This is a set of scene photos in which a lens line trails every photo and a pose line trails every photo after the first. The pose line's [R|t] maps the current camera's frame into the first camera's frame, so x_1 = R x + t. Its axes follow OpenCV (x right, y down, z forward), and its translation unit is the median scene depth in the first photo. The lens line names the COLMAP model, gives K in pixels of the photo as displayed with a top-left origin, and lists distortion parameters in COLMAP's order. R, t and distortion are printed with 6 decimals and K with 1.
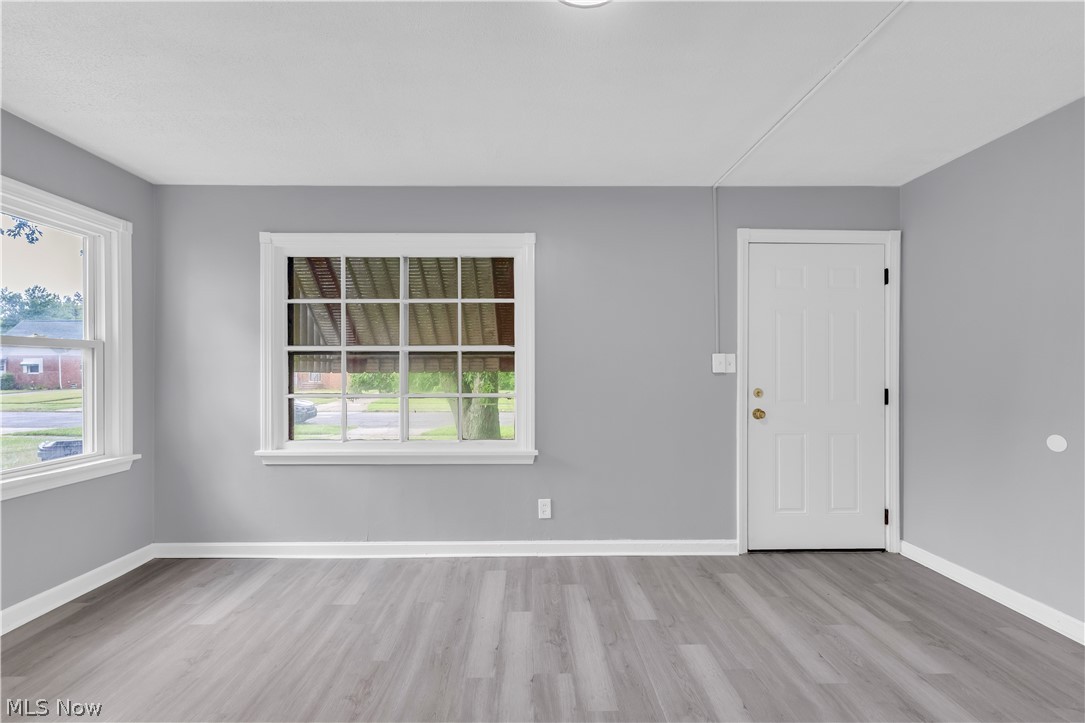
lens RADIAL K [[442.6, 0, 529.8], [0, 442.6, 367.7], [0, 0, 1]] dist [-0.003178, -0.000736]
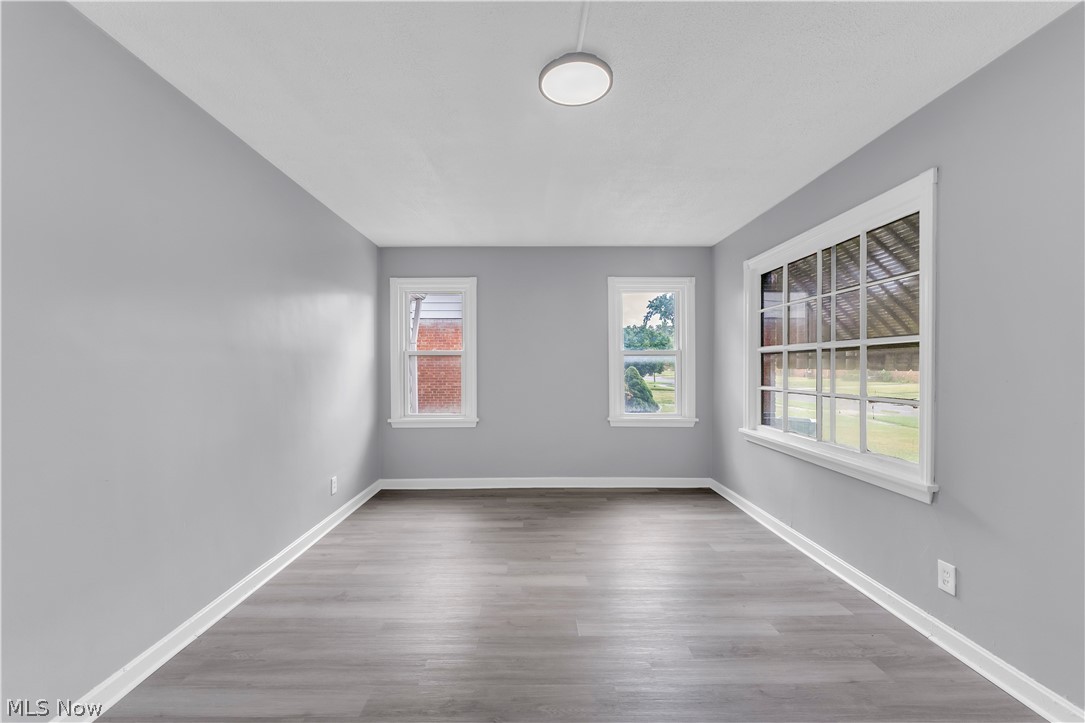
lens RADIAL K [[442.6, 0, 529.8], [0, 442.6, 367.7], [0, 0, 1]] dist [-0.003178, -0.000736]
pose [[-0.022662, 0.004632, -0.999732, 0.726042], [0.006564, 0.999968, 0.004484, -0.003012], [0.999722, -0.006460, -0.022692, 0.401537]]
